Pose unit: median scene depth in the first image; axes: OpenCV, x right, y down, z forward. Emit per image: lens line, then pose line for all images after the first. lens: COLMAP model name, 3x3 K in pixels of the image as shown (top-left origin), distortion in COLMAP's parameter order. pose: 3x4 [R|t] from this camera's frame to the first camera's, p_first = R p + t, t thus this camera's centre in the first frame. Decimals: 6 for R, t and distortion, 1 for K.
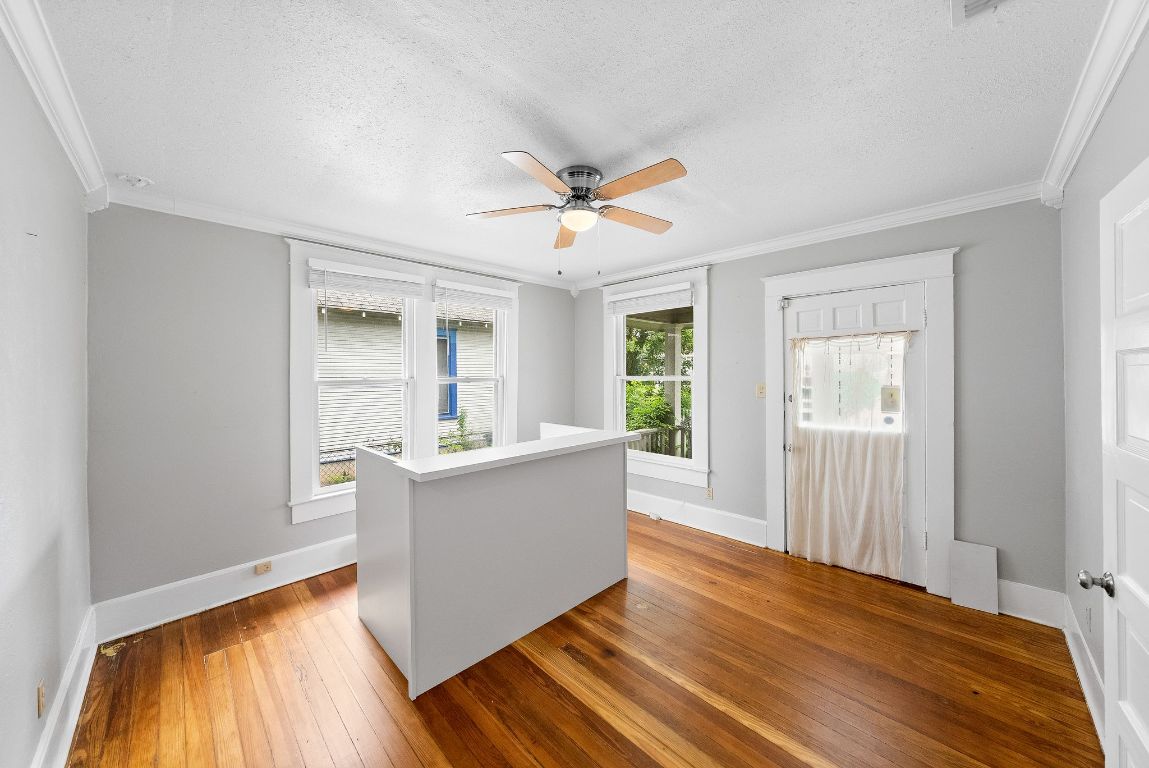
lens RADIAL K [[401.4, 0, 581.3], [0, 401.4, 377.5], [0, 0, 1]] dist [-0.001702, -0.000117]
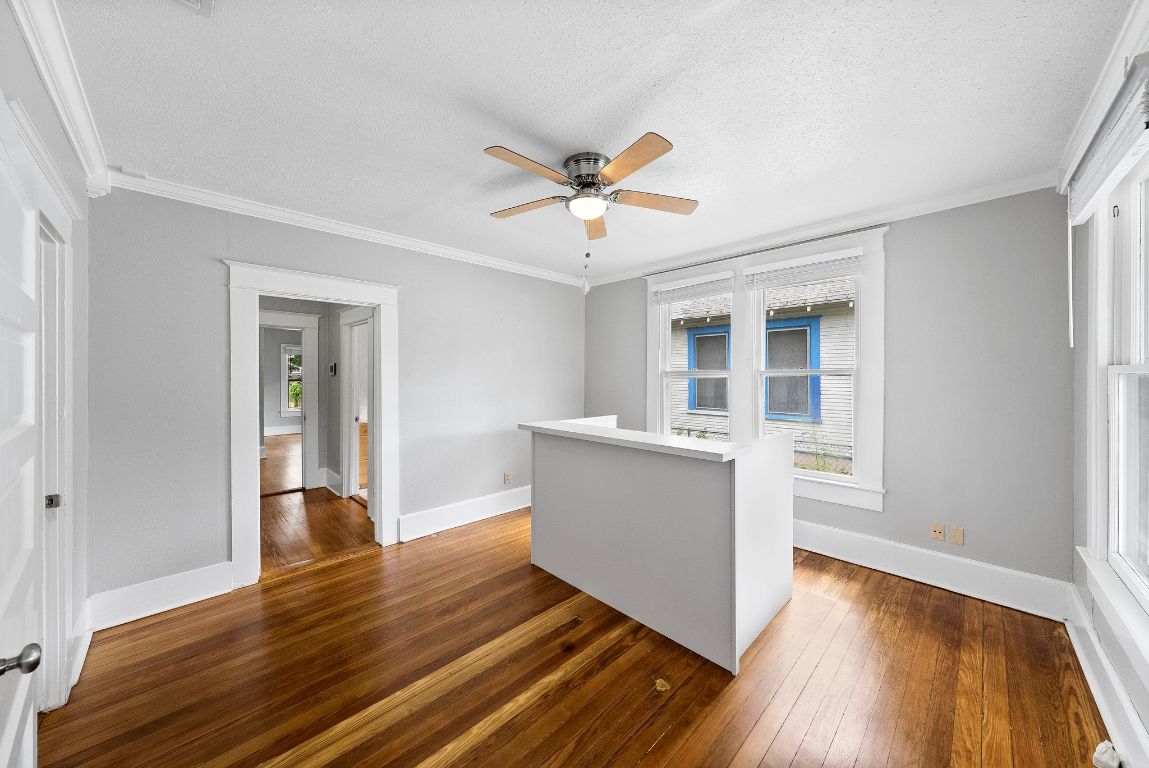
lens RADIAL K [[401.4, 0, 581.3], [0, 401.4, 377.5], [0, 0, 1]] dist [-0.001702, -0.000117]
pose [[-0.007721, 0.008250, -0.999936, 0.997831], [-0.012733, 0.999884, 0.008348, 0.024666], [0.999889, 0.012796, -0.007615, 0.996296]]
